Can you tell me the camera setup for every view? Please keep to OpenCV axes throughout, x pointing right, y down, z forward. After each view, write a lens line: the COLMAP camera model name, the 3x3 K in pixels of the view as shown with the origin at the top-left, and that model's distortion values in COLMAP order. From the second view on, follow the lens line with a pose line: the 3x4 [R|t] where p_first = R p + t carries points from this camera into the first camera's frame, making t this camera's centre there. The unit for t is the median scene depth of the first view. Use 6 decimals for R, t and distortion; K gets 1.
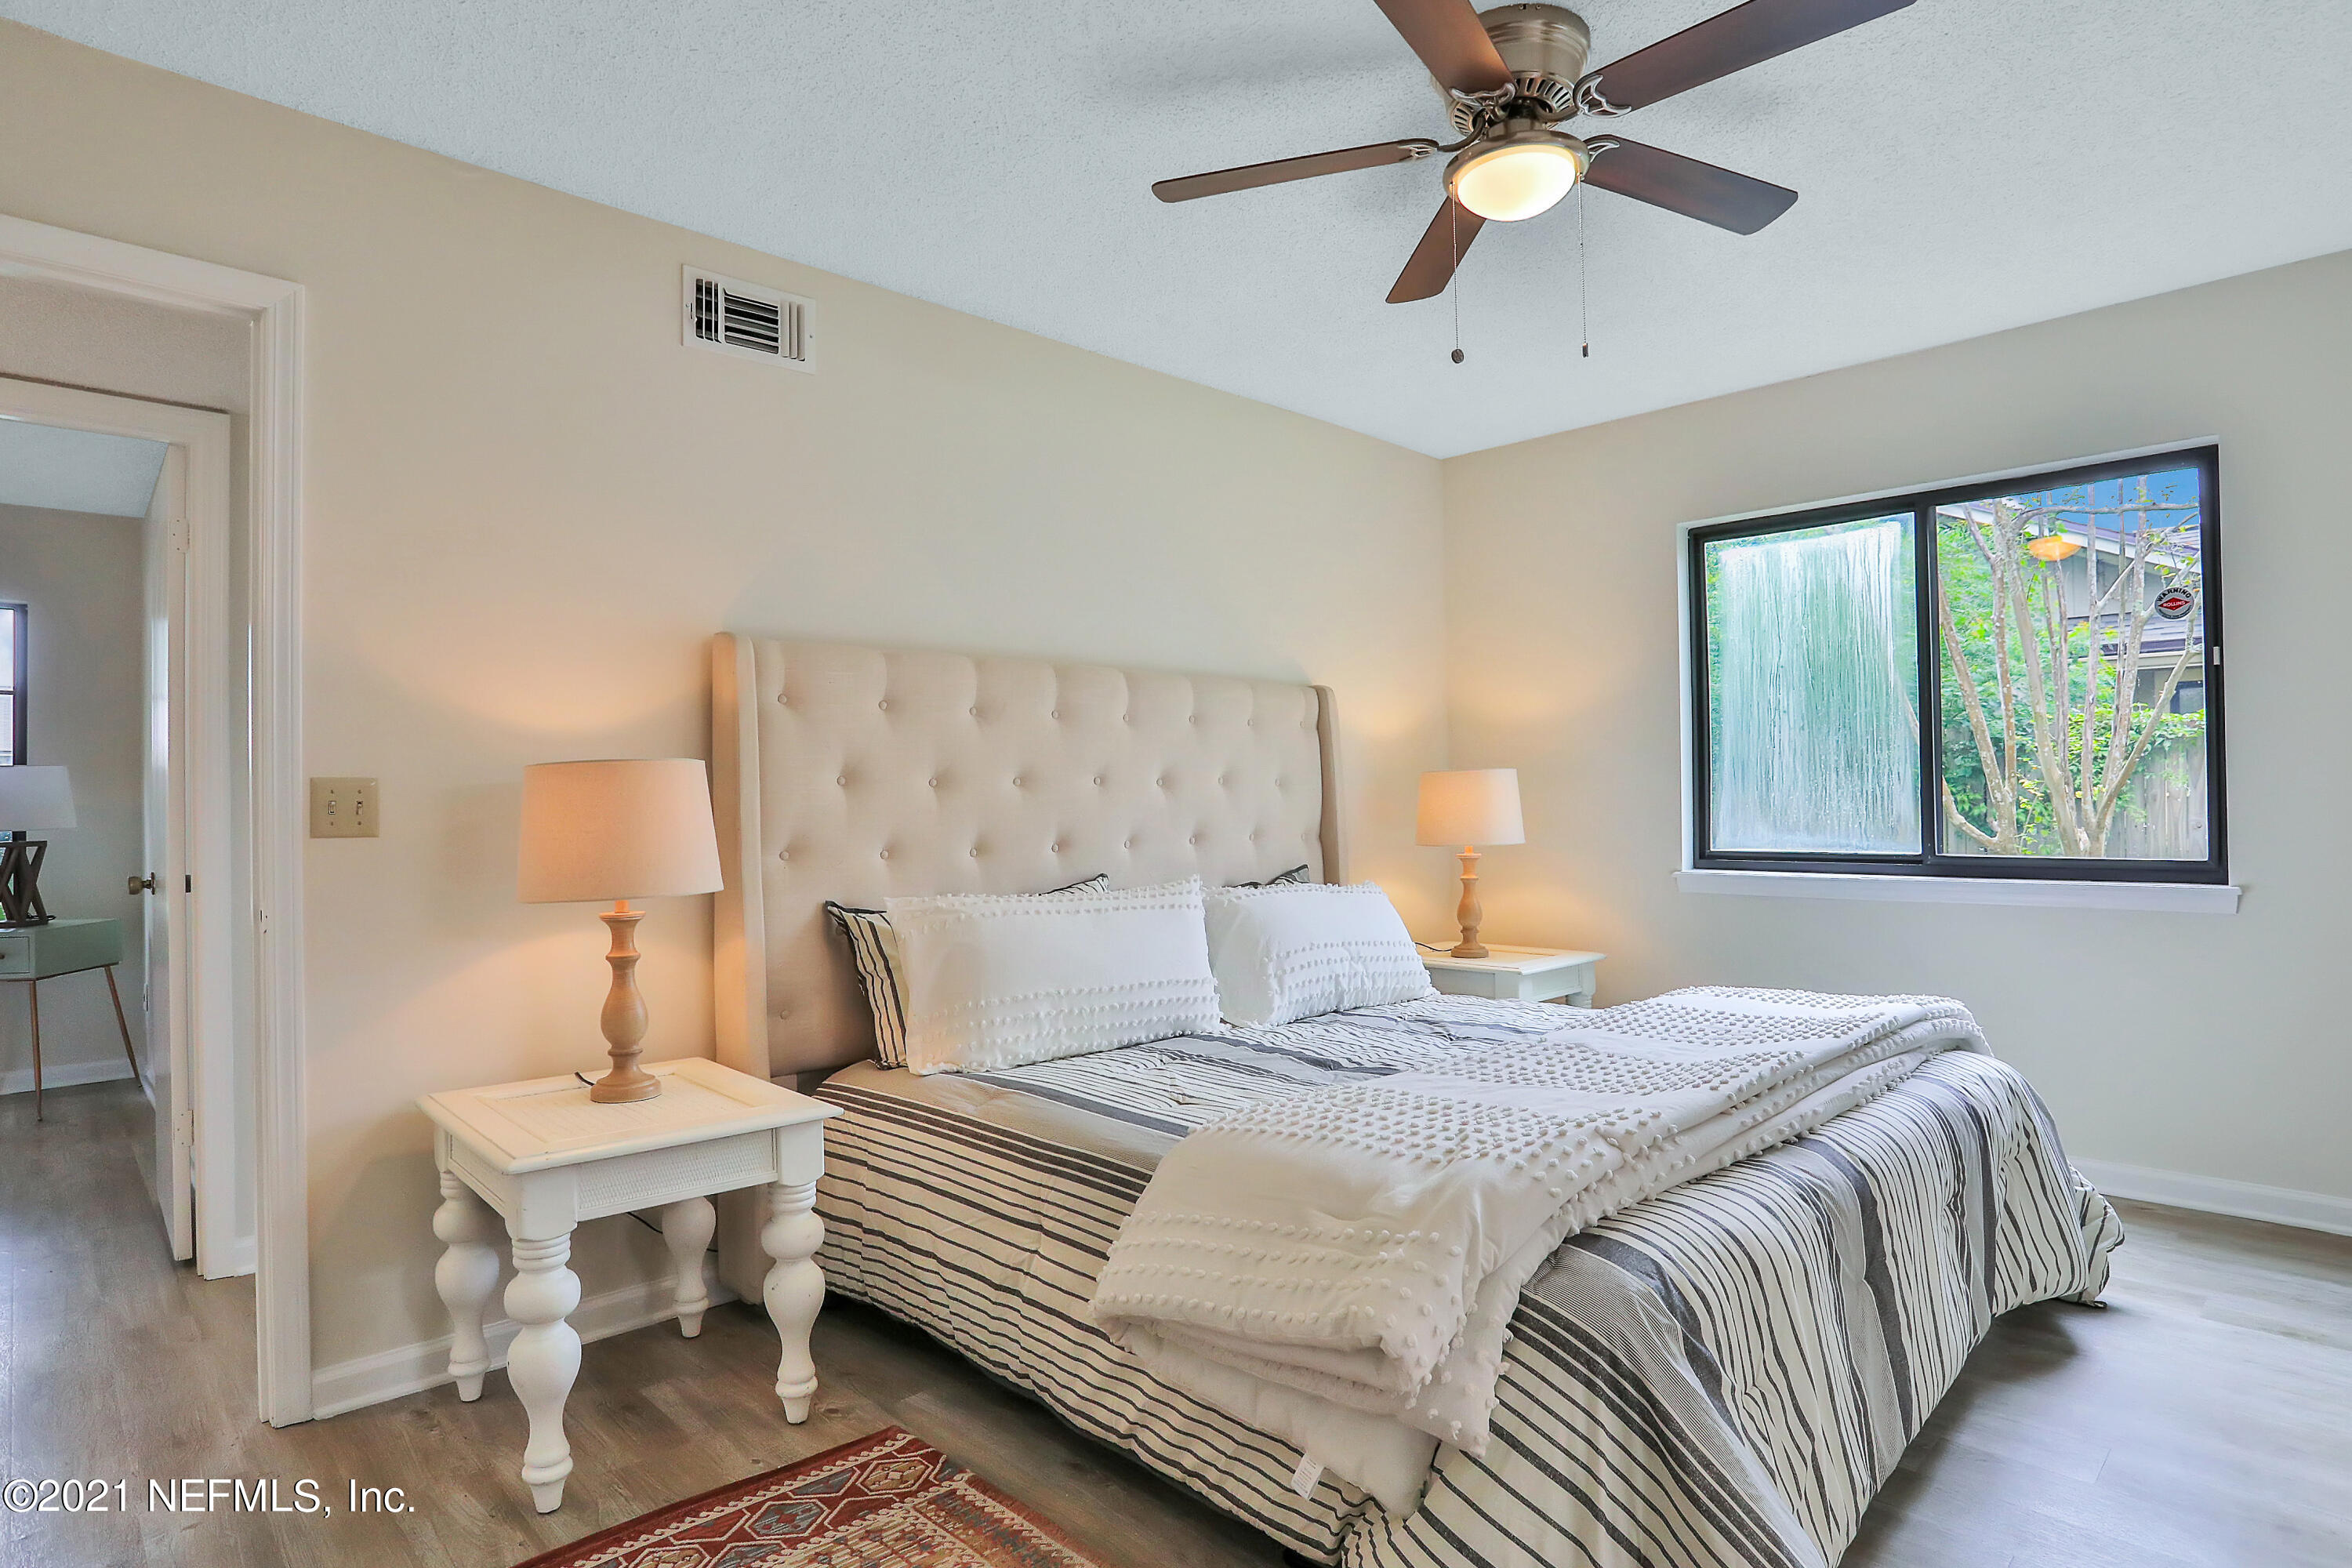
lens RADIAL K [[1226.0, 0, 1173.5], [0, 1226.0, 791.2], [0, 0, 1]] dist [-0.044378, 0.004915]
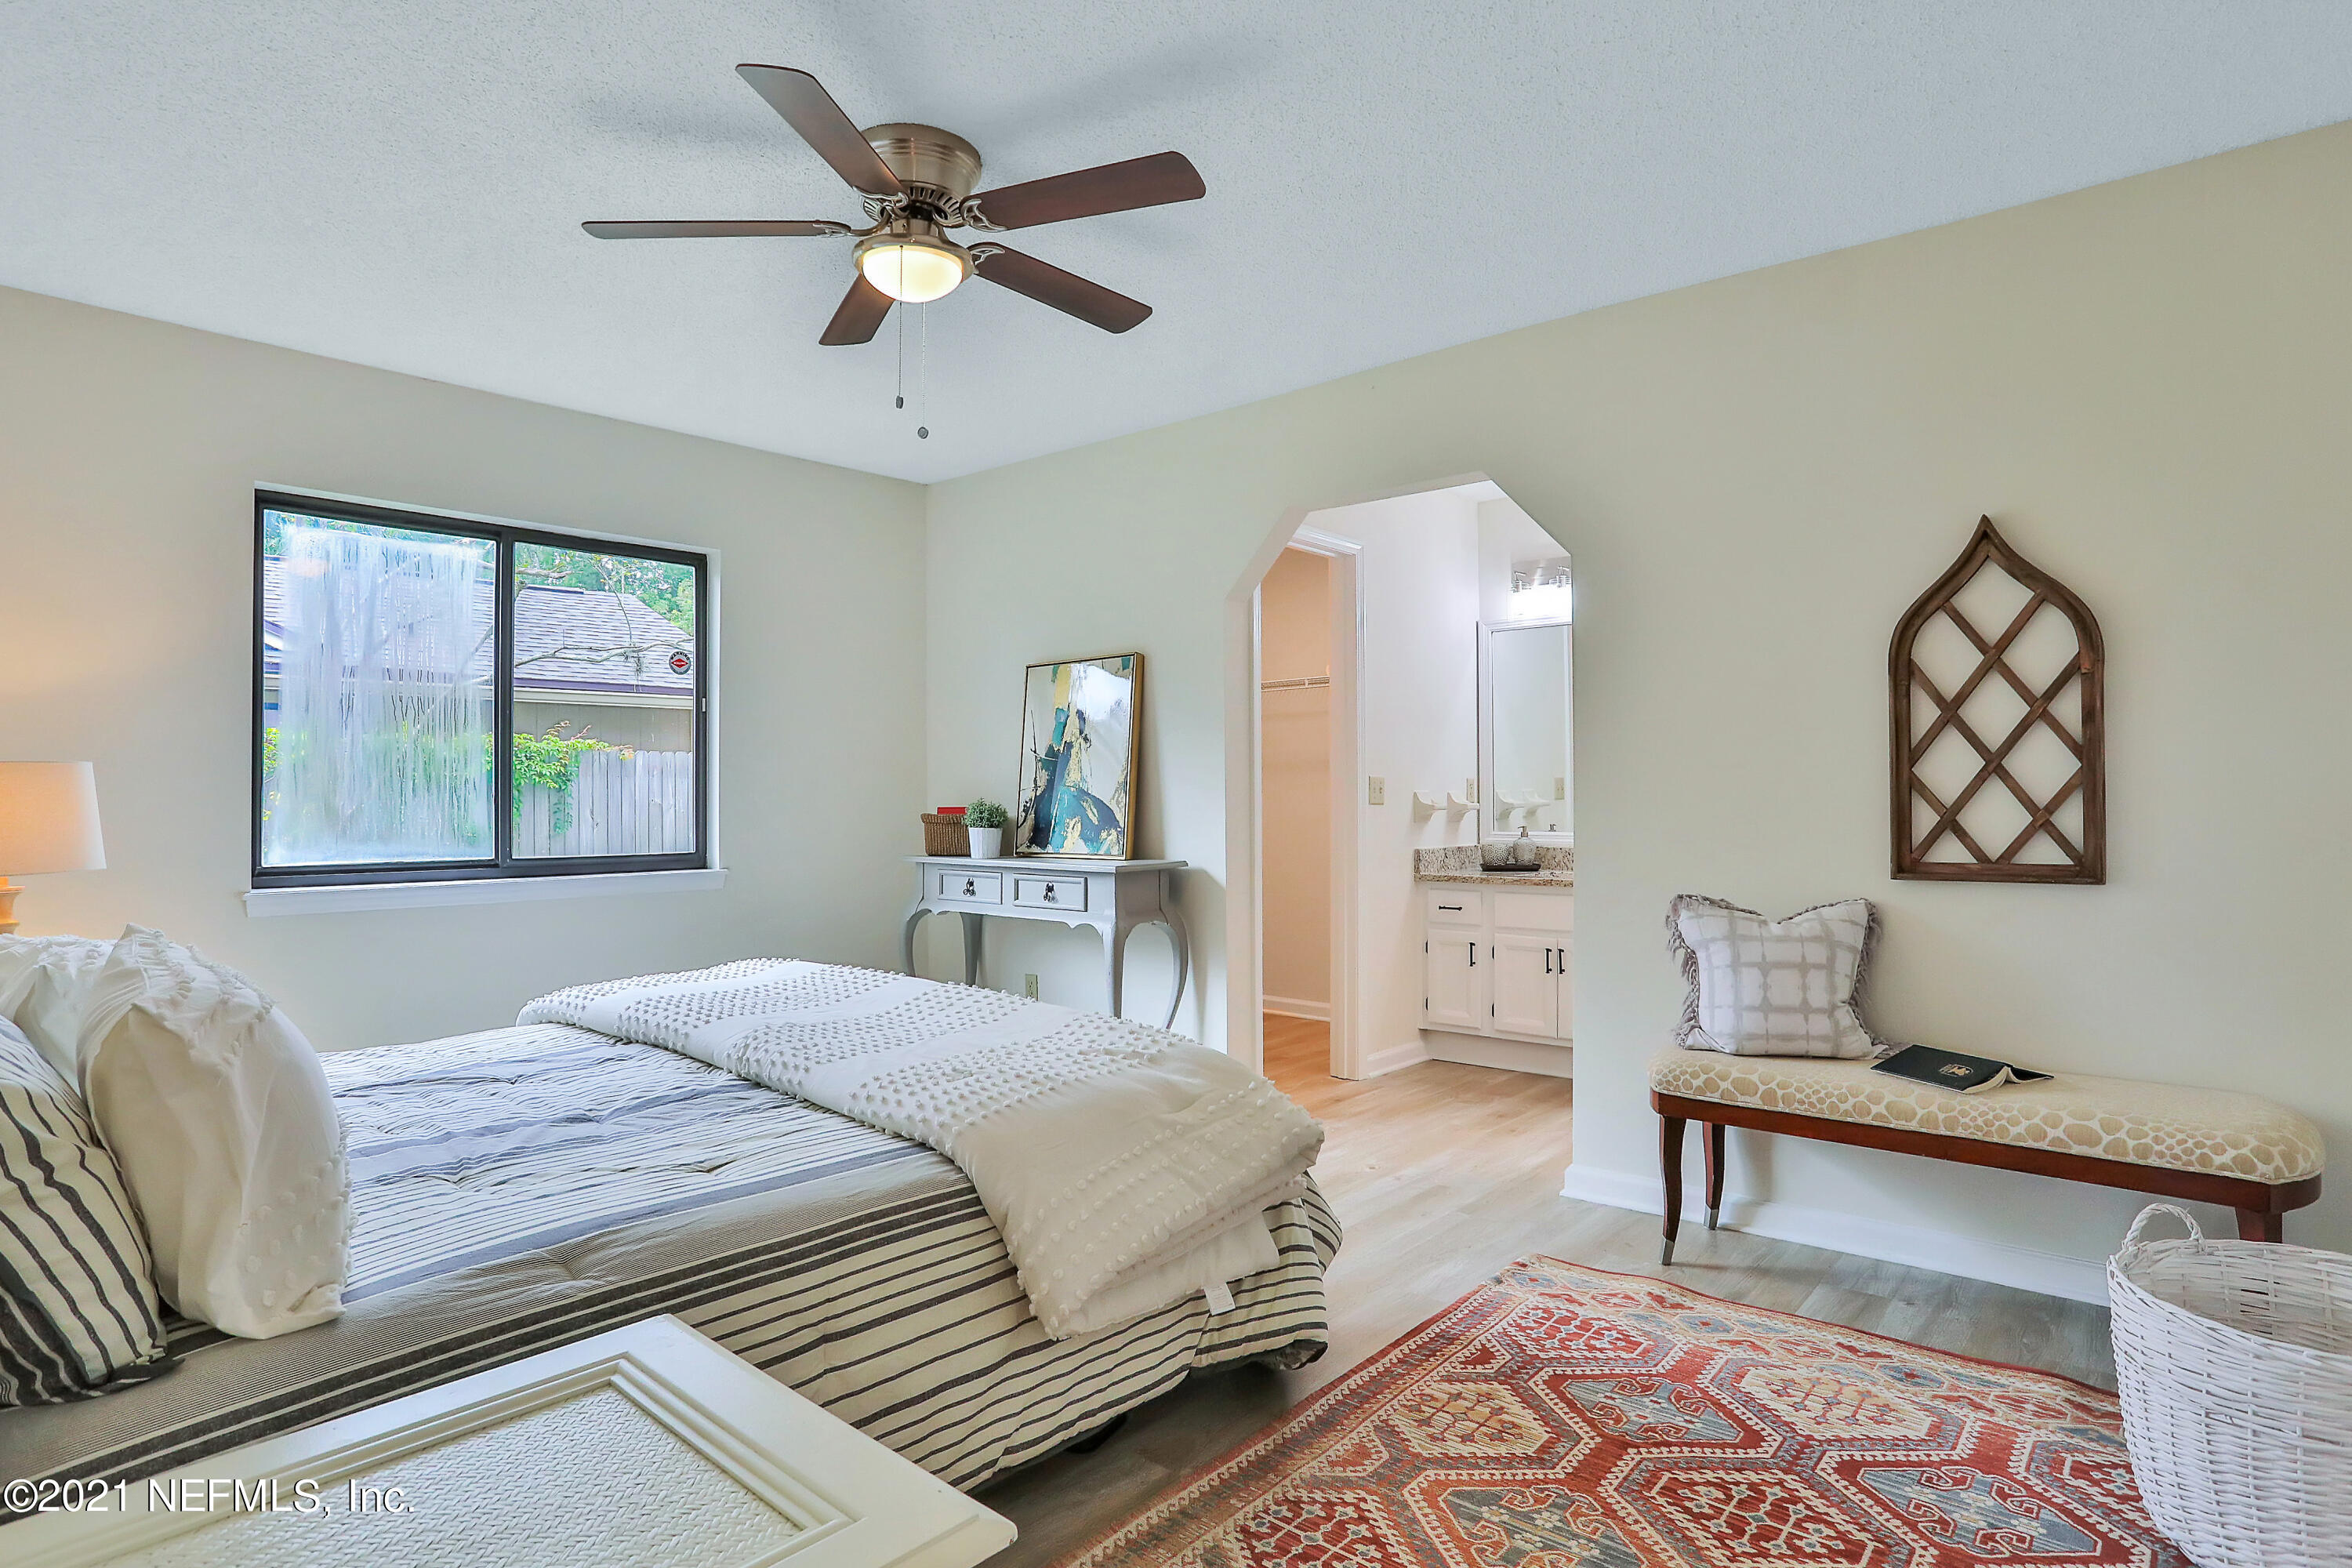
lens RADIAL K [[1226.0, 0, 1174.4], [0, 1226.0, 795.5], [0, 0, 1]] dist [-0.044378, 0.004915]
pose [[-0.056868, 0.014527, 0.998276, -0.500530], [-0.000509, 0.999894, -0.014579, 0.011886], [-0.998382, -0.001337, -0.056854, 0.455836]]
